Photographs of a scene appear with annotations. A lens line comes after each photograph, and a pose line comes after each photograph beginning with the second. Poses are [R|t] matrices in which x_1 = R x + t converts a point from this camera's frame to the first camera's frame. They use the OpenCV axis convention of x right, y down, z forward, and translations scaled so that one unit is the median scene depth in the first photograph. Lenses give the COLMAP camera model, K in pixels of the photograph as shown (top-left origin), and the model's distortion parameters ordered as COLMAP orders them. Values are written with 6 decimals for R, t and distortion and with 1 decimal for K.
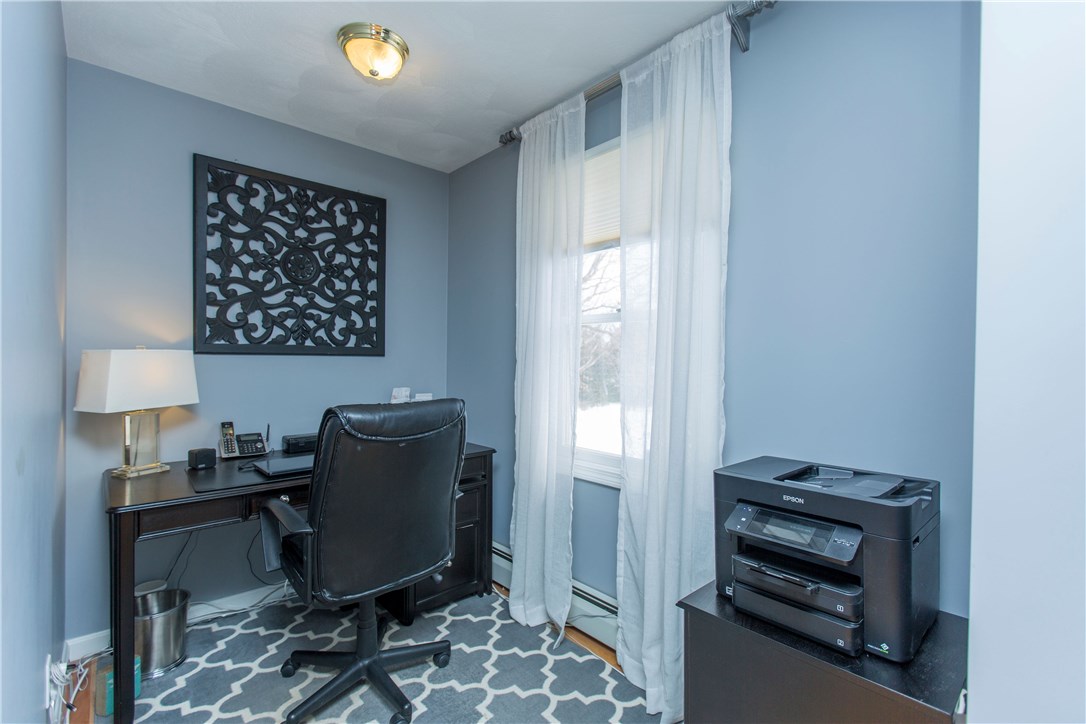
lens RADIAL K [[482.6, 0, 543.5], [0, 482.6, 362.2], [0, 0, 1]] dist [0.005813, -0.001927]
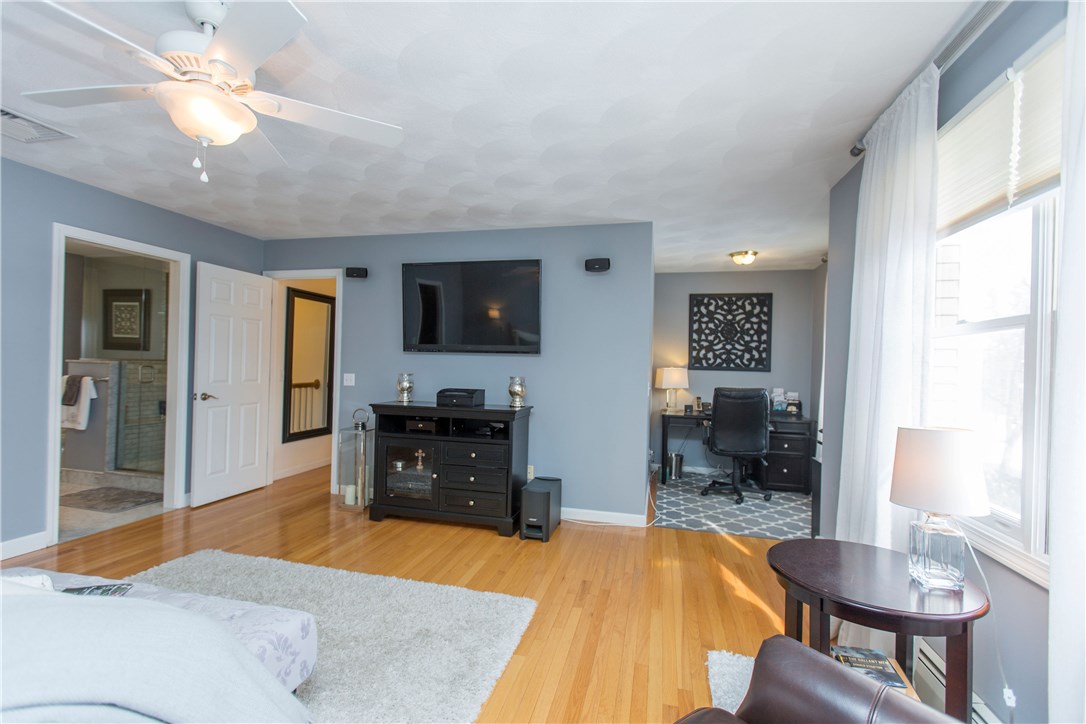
lens RADIAL K [[482.6, 0, 537.4], [0, 482.6, 365.6], [0, 0, 1]] dist [0.005813, -0.001927]
pose [[0.561397, 0.003816, -0.827538, 0.884444], [-0.027555, 0.999521, -0.014084, 0.017929], [0.827087, 0.030710, 0.561234, -1.029345]]
